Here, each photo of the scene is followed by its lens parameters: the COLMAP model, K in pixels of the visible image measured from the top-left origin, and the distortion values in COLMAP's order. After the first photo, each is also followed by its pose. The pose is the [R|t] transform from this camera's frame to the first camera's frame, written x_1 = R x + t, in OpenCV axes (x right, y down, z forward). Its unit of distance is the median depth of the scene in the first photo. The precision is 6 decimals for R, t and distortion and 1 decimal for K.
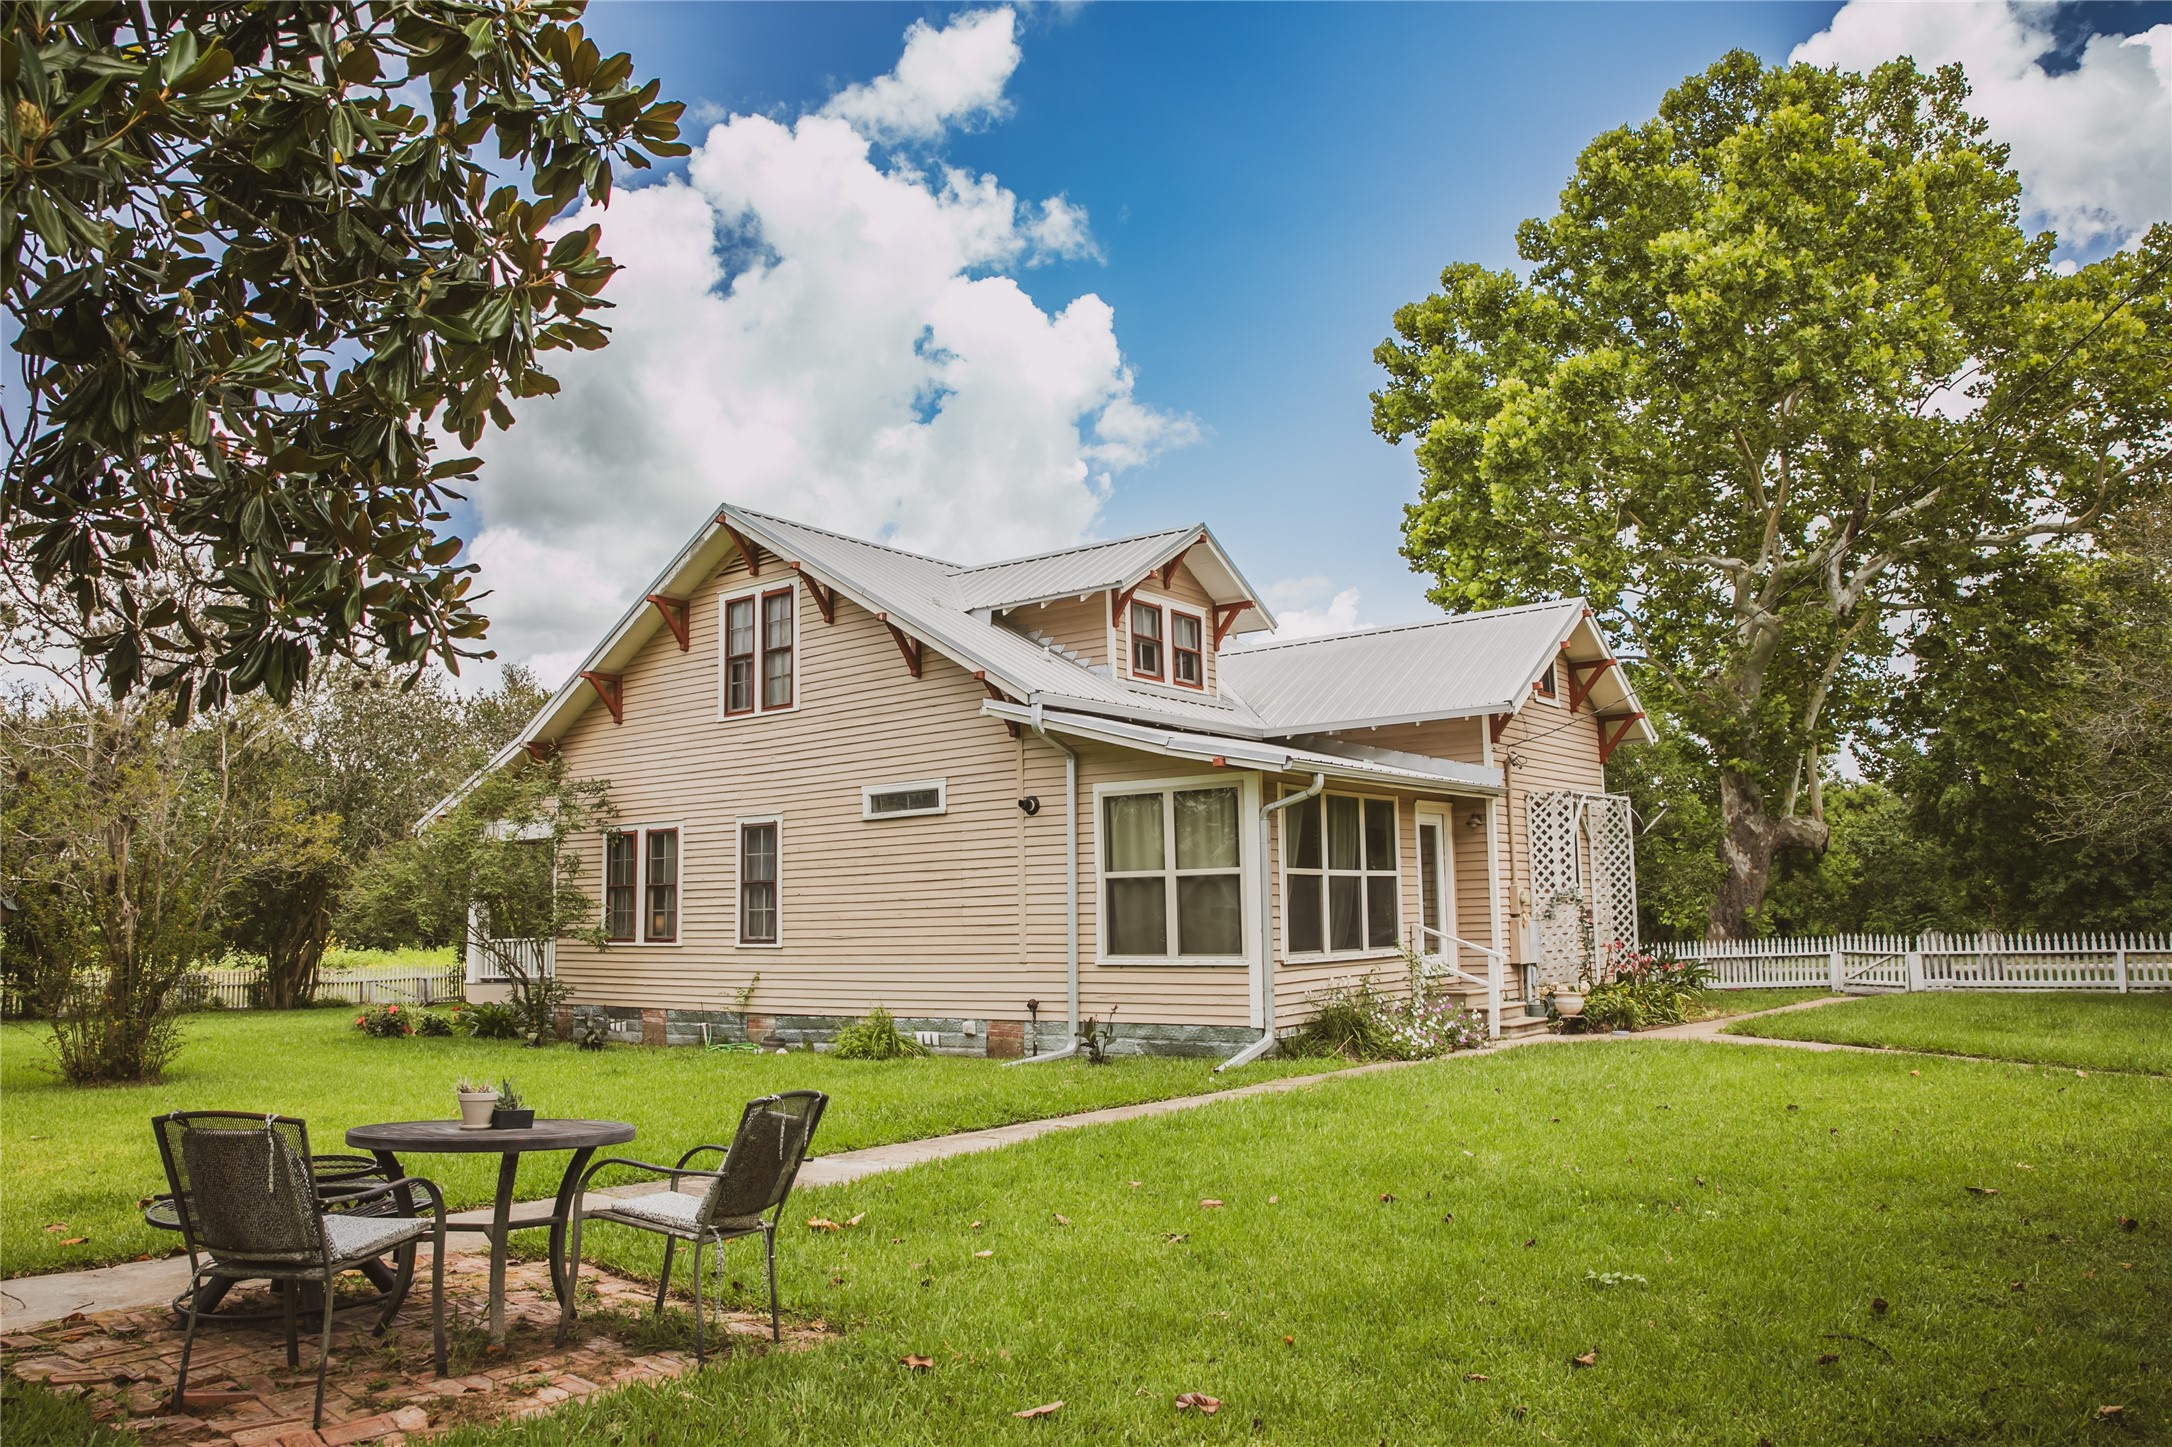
lens RADIAL K [[1516.2, 0, 1085.3], [0, 1516.2, 725.1], [0, 0, 1]] dist [-0.001060, -0.000294]
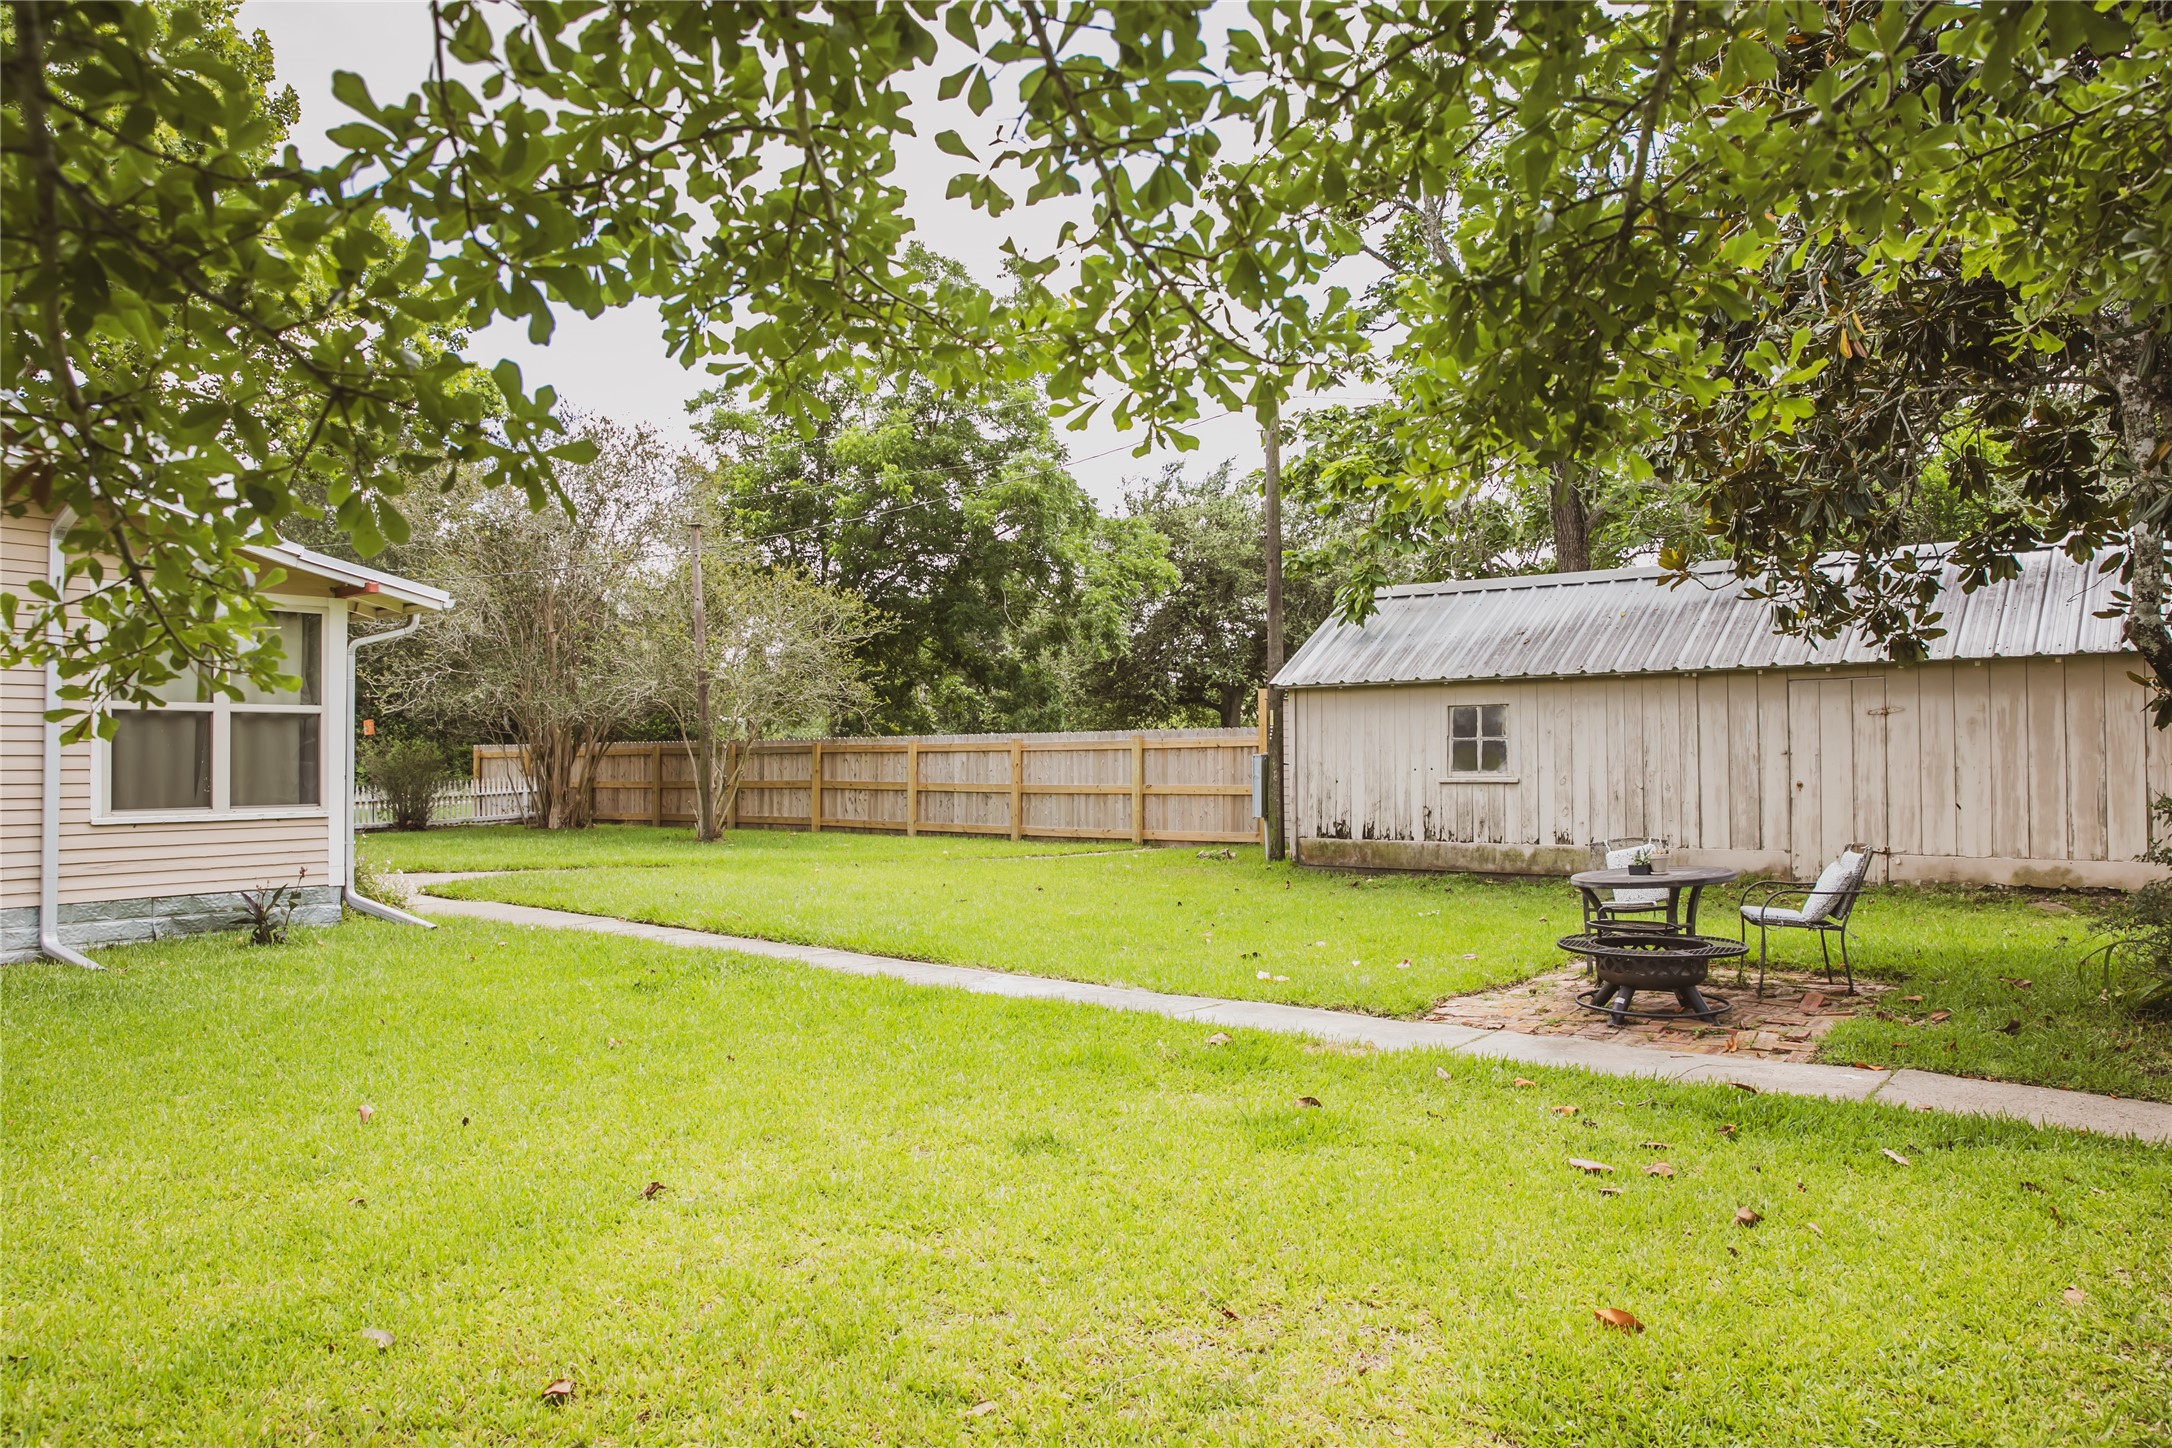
lens RADIAL K [[1516.2, 0, 1085.5], [0, 1516.2, 724.0], [0, 0, 1]] dist [-0.001060, -0.000294]
pose [[-0.016599, 0.035274, 0.999240, -0.761945], [-0.124343, 0.991547, -0.037068, 0.081925], [-0.992100, -0.124864, -0.012072, 0.569231]]
